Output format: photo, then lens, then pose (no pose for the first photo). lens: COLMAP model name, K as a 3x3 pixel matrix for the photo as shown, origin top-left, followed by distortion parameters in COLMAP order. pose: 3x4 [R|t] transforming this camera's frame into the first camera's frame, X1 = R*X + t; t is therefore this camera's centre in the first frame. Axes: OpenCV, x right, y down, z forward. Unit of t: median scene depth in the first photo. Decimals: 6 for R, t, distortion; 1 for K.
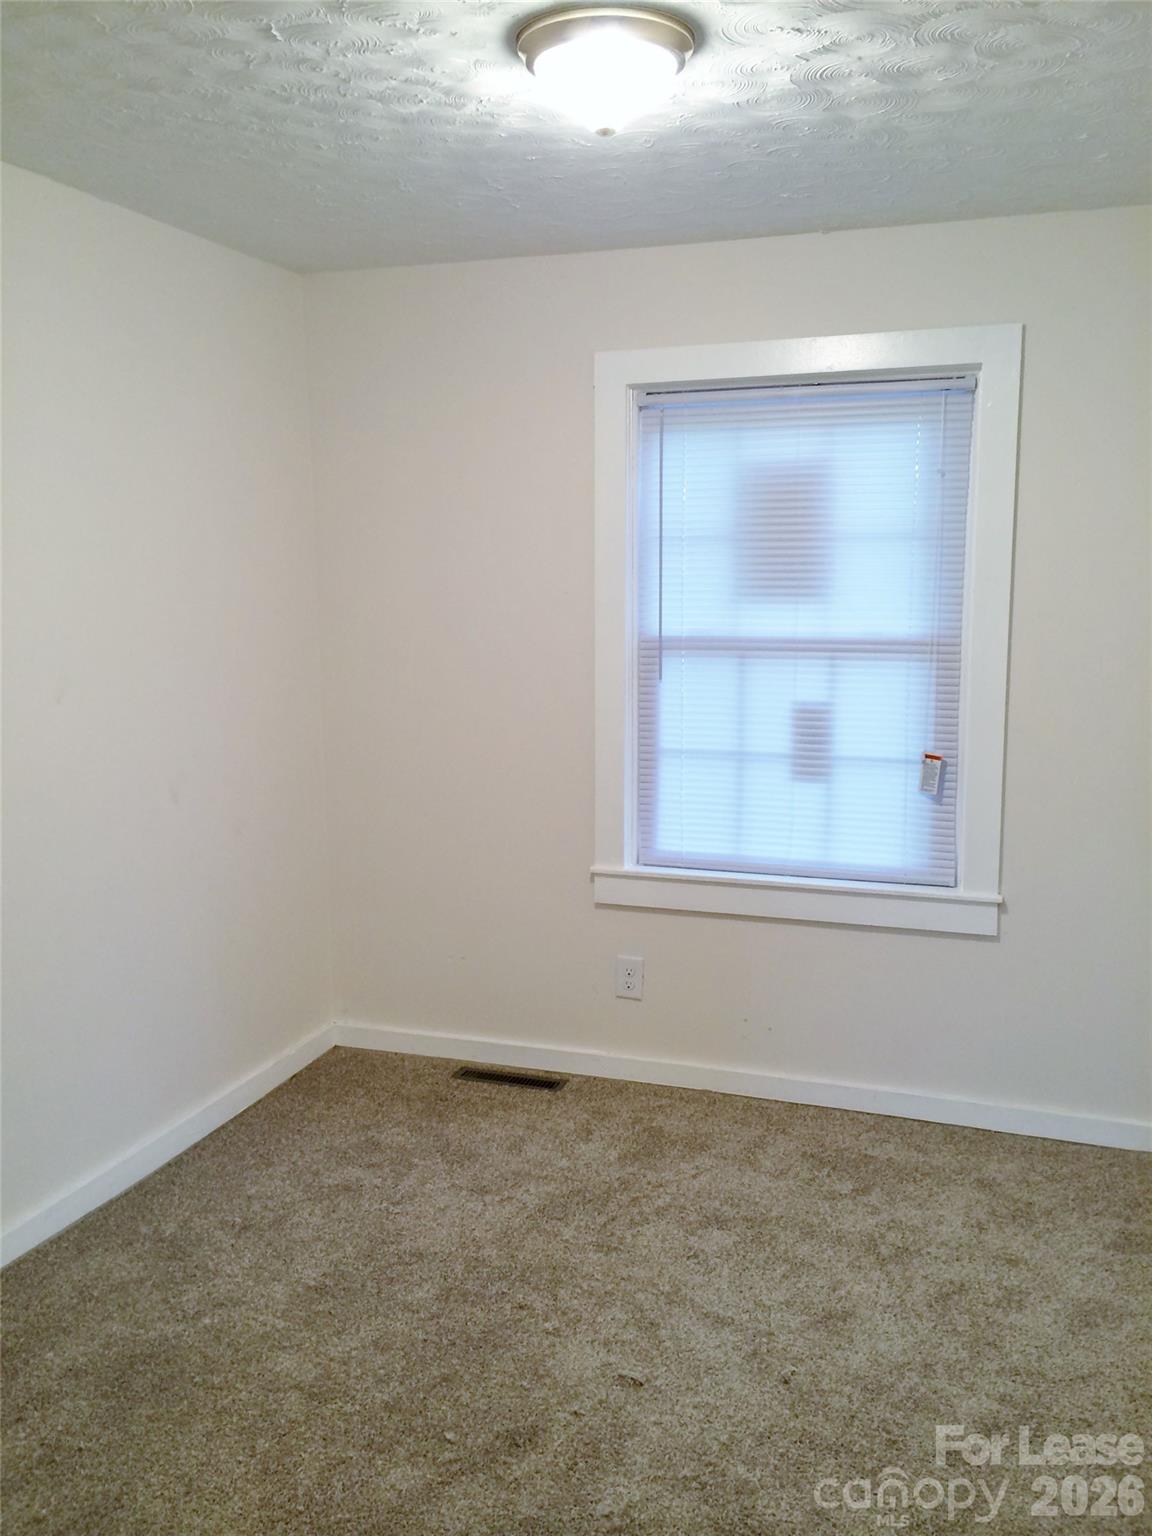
lens RADIAL K [[1312.5, 0, 576.0], [0, 1312.5, 768.0], [0, 0, 1]] dist [0.048736, -0.075709]
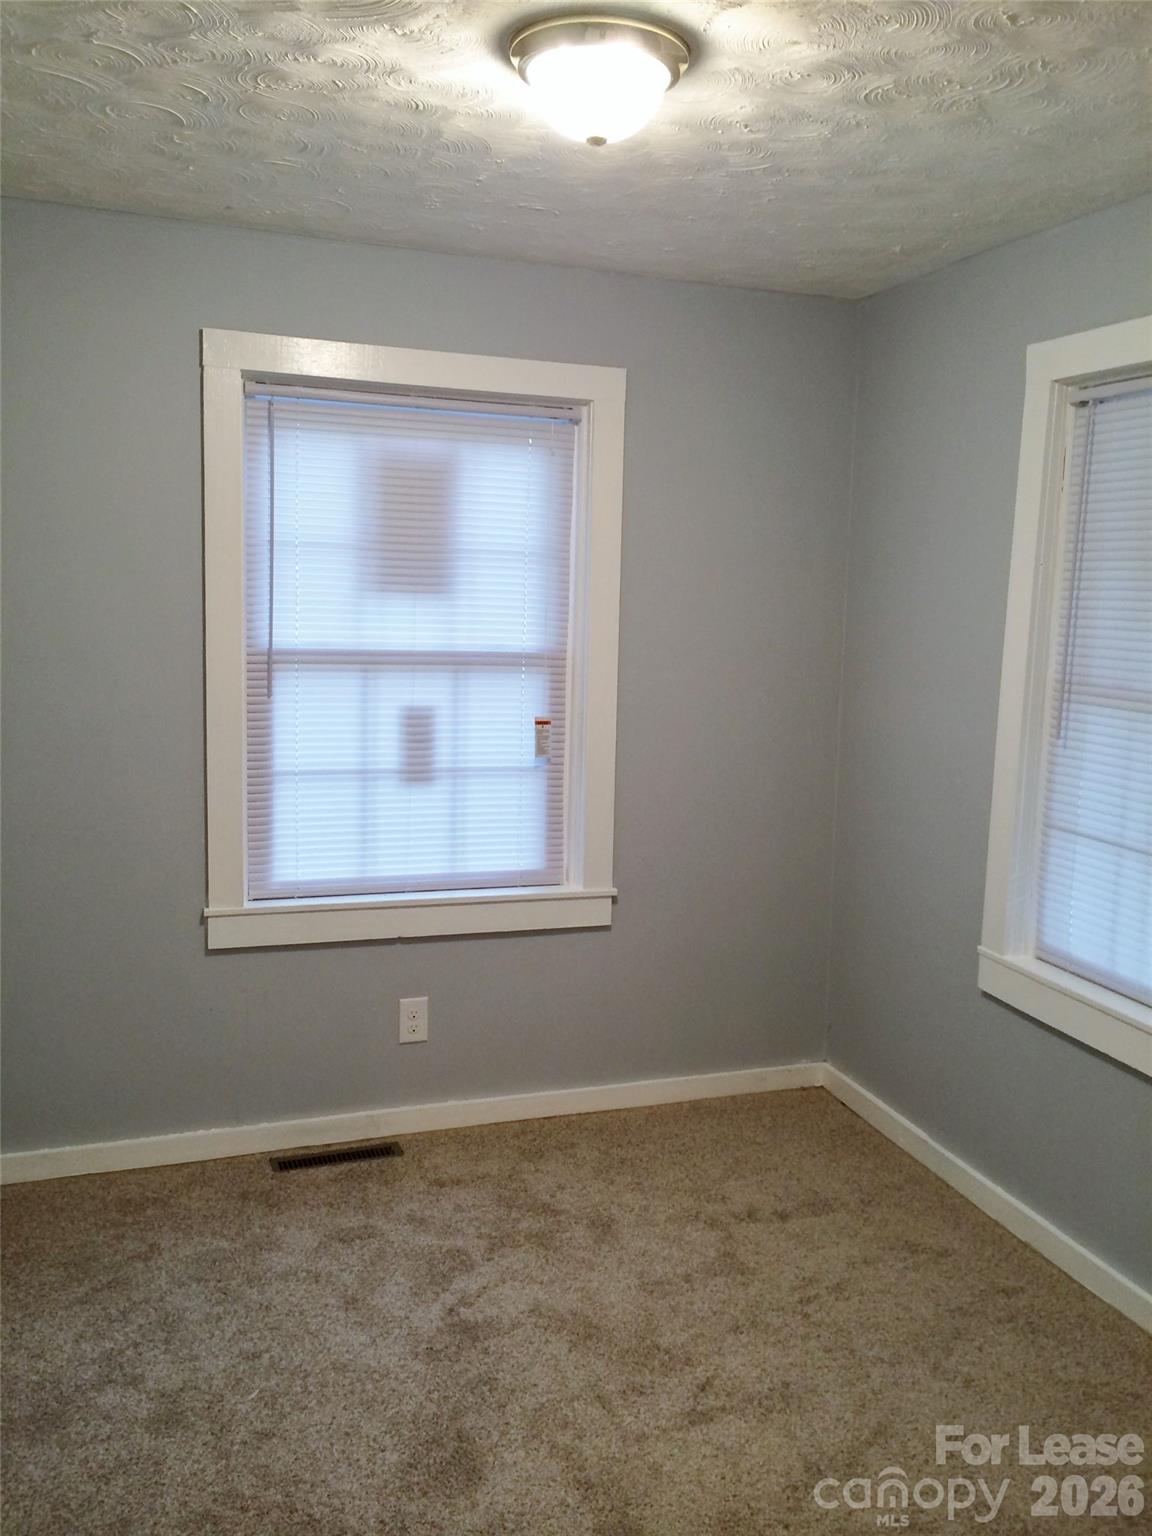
lens RADIAL K [[1303.5, 0, 576.0], [0, 1303.5, 768.0], [0, 0, 1]] dist [-0.037047, -0.000609]
pose [[0.773036, -0.057092, 0.631788, -0.356715], [0.056192, 0.998190, 0.021446, -0.025526], [-0.631868, 0.018923, 0.774845, 0.170538]]
